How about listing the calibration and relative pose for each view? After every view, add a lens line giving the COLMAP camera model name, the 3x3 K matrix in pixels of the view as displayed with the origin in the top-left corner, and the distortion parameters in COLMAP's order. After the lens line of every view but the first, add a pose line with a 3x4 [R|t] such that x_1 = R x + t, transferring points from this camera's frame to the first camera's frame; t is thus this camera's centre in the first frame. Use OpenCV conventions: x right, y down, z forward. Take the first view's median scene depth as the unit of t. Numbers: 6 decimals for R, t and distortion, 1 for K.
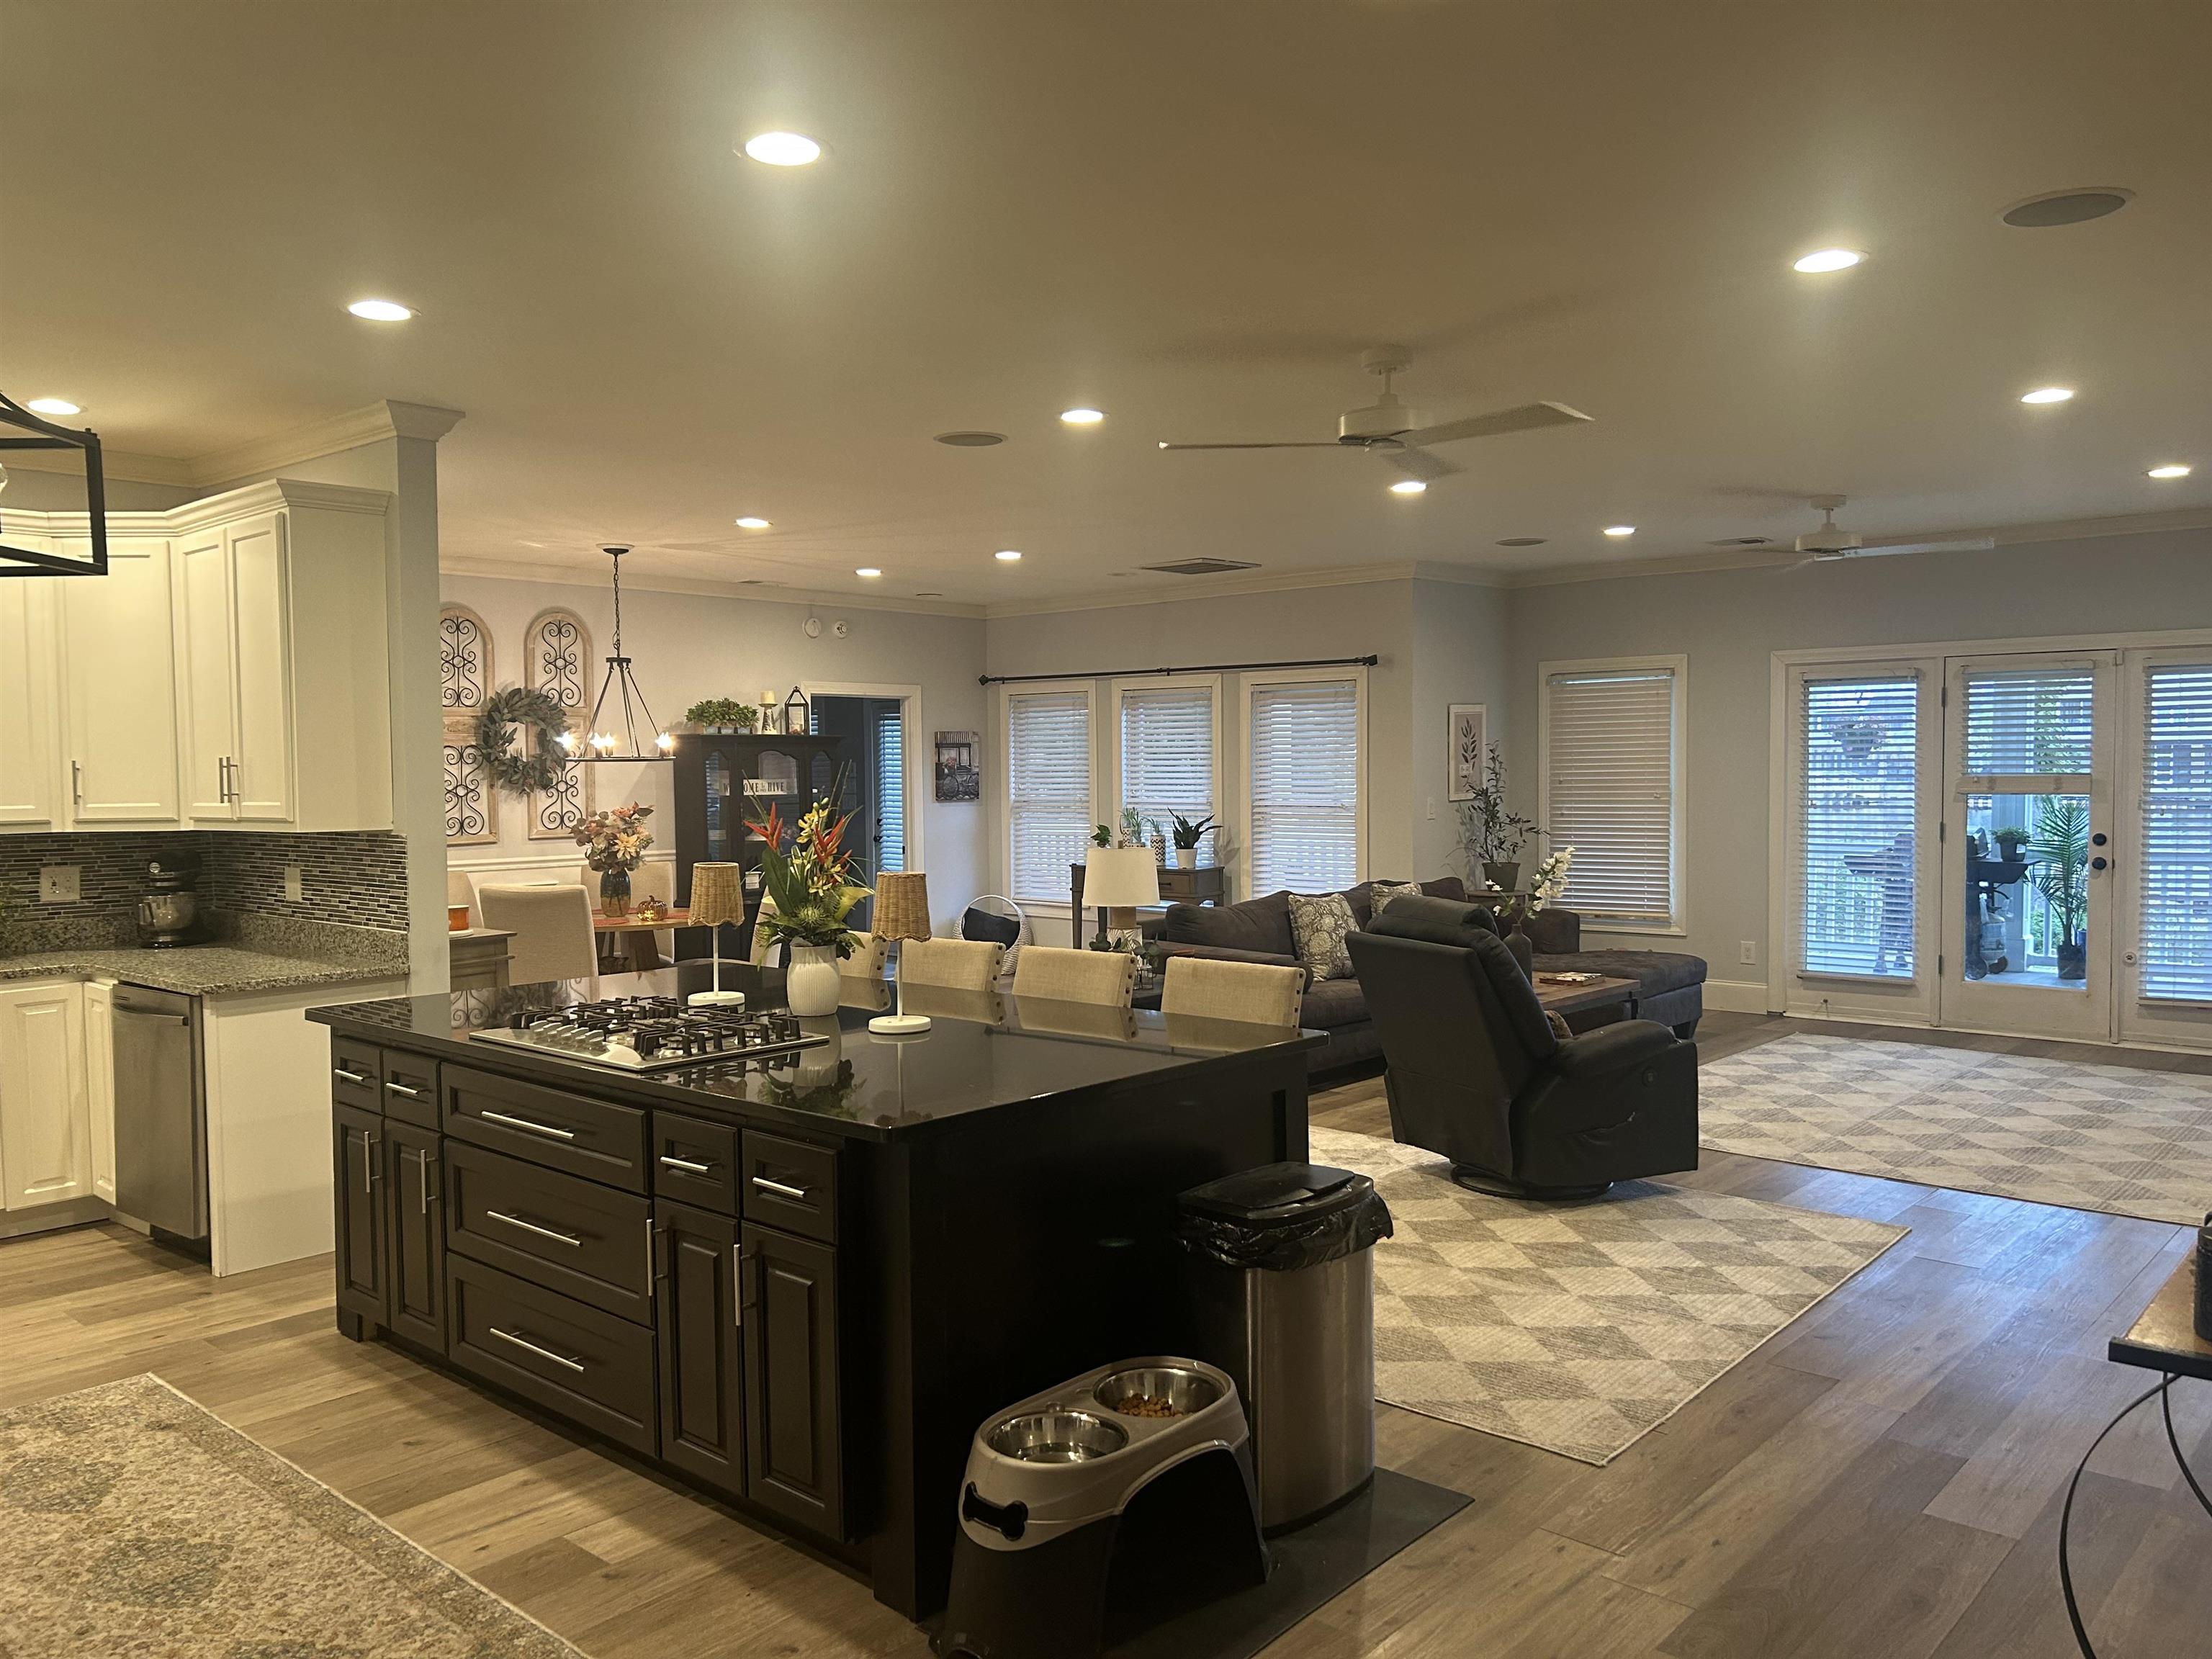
lens RADIAL K [[1666.8, 0, 1110.2], [0, 1666.8, 829.5], [0, 0, 1]] dist [0.005617, 0.001658]
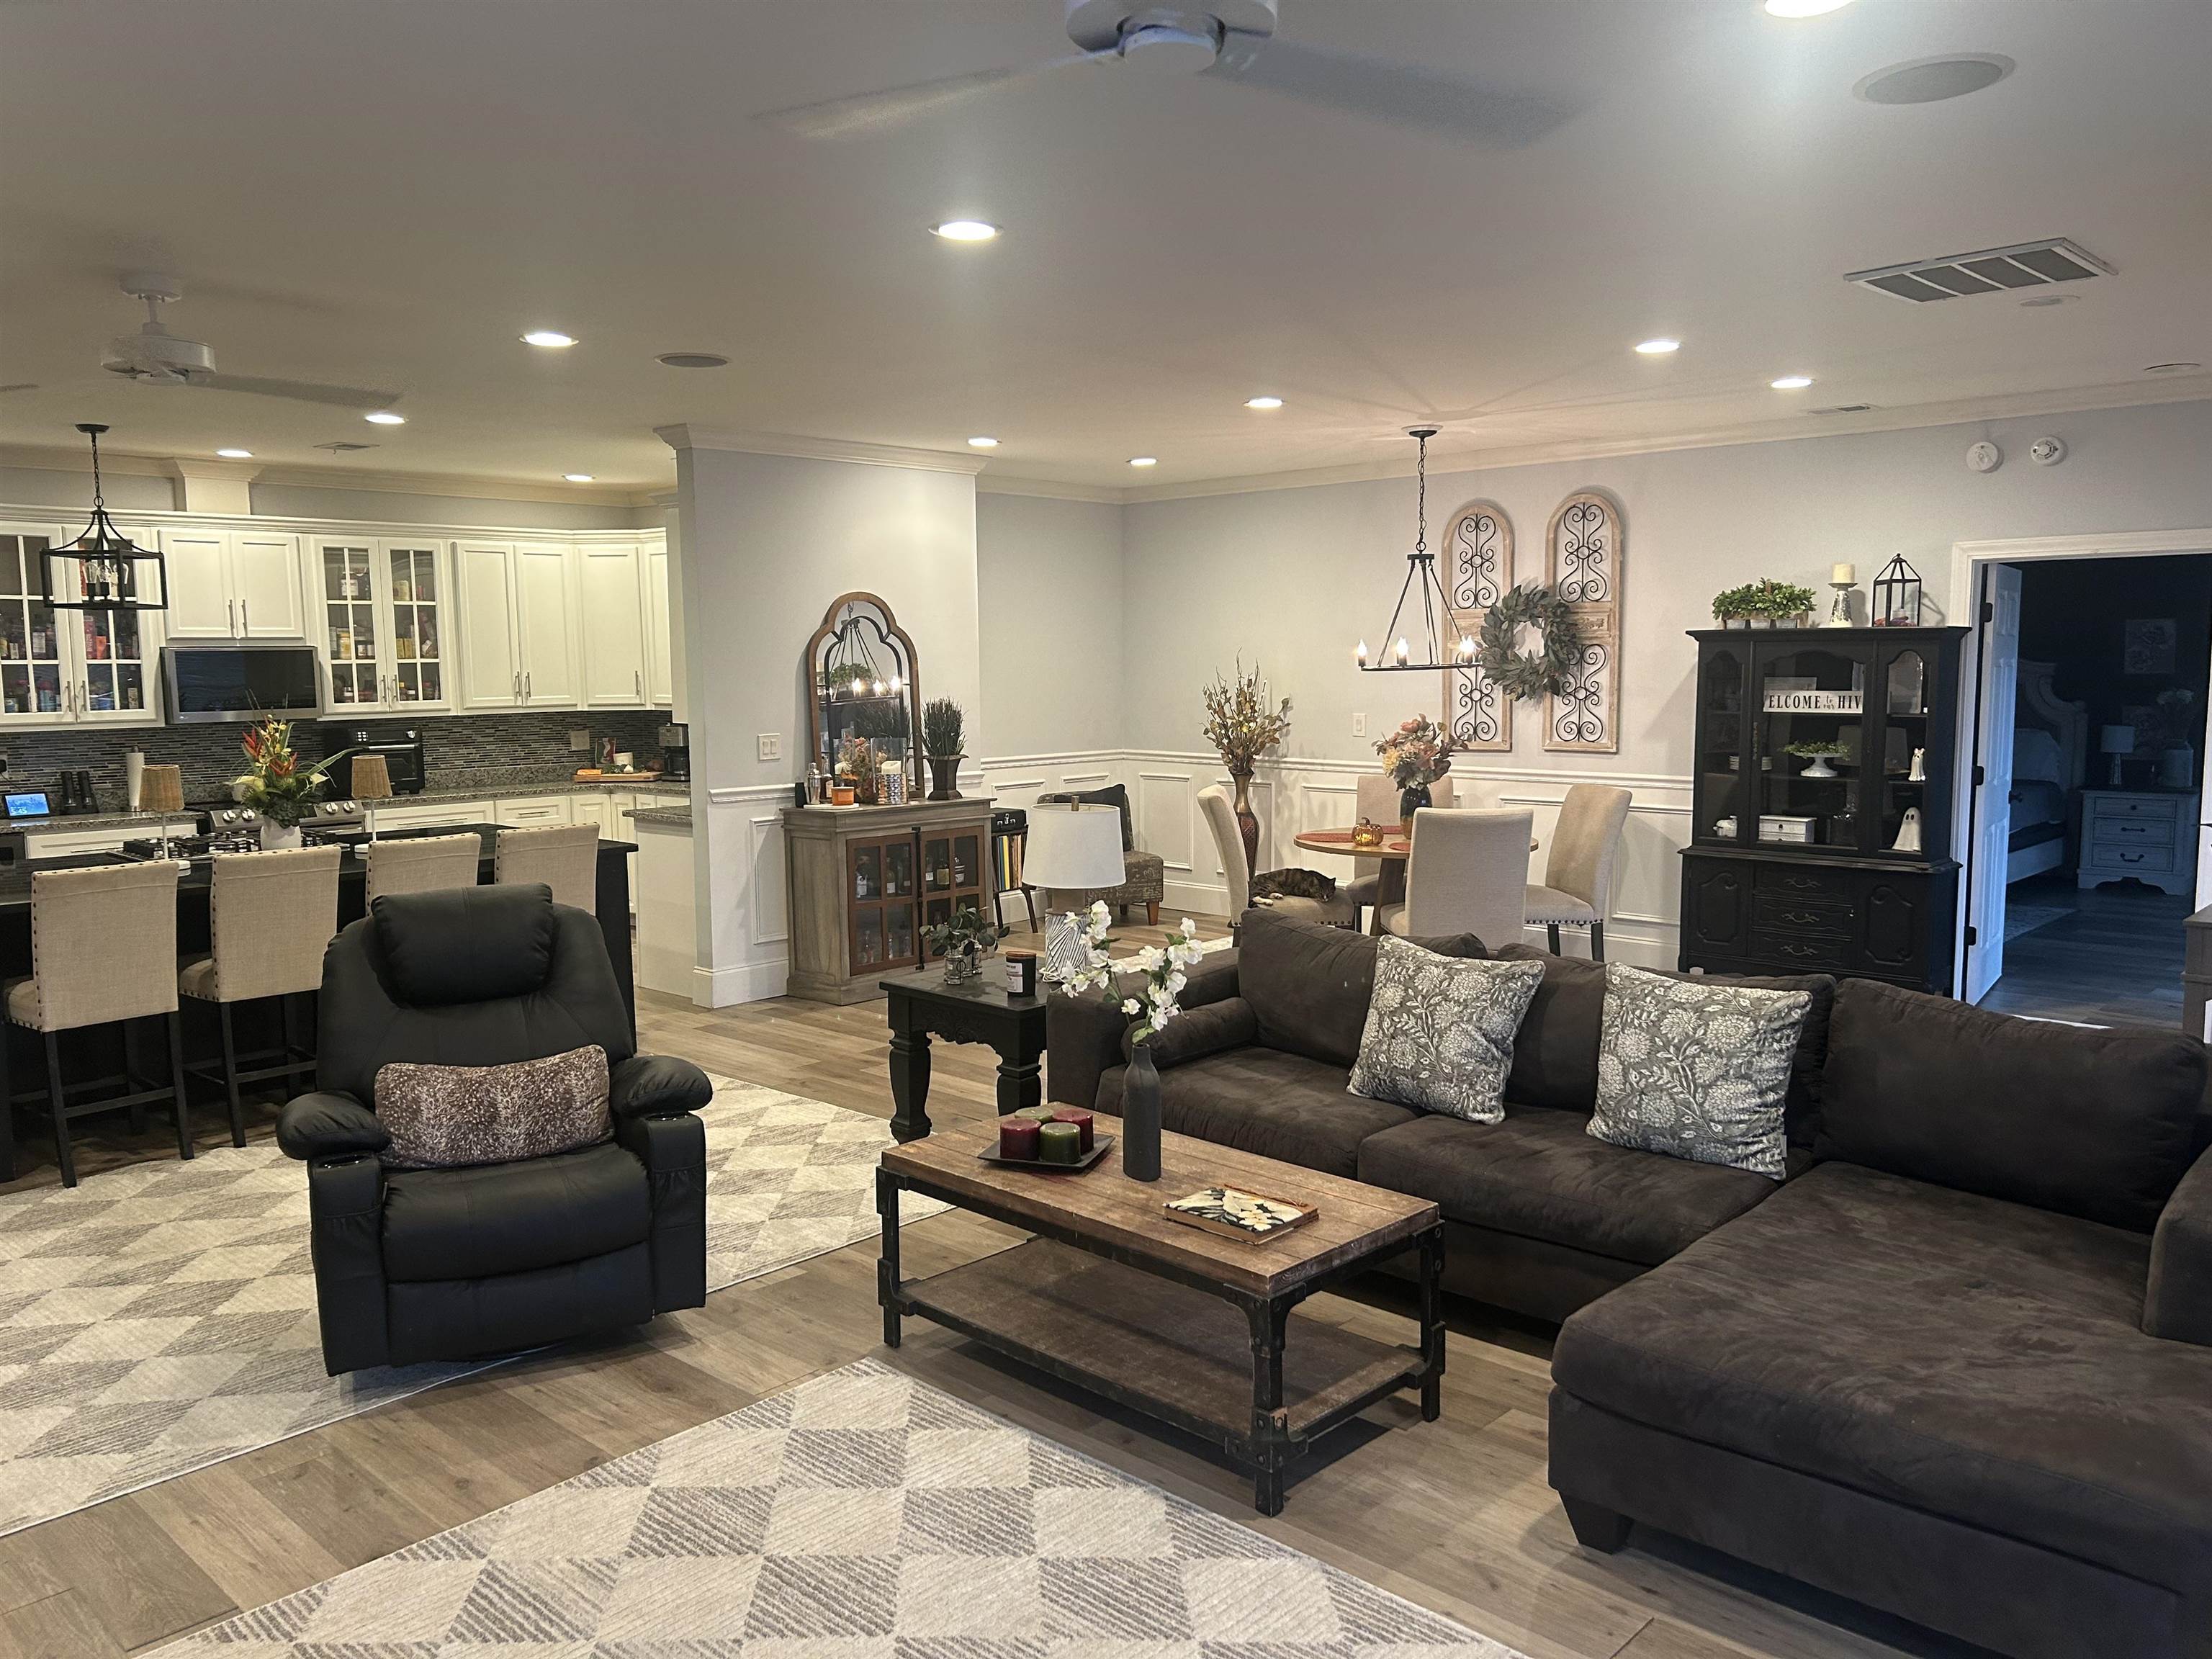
lens RADIAL K [[1666.8, 0, 1110.8], [0, 1666.8, 837.6], [0, 0, 1]] dist [0.005617, 0.001658]
pose [[-0.021826, 0.118334, -0.992734, 0.578241], [-0.026326, 0.992558, 0.118892, -0.049854], [0.999415, 0.028729, -0.018549, 0.793154]]
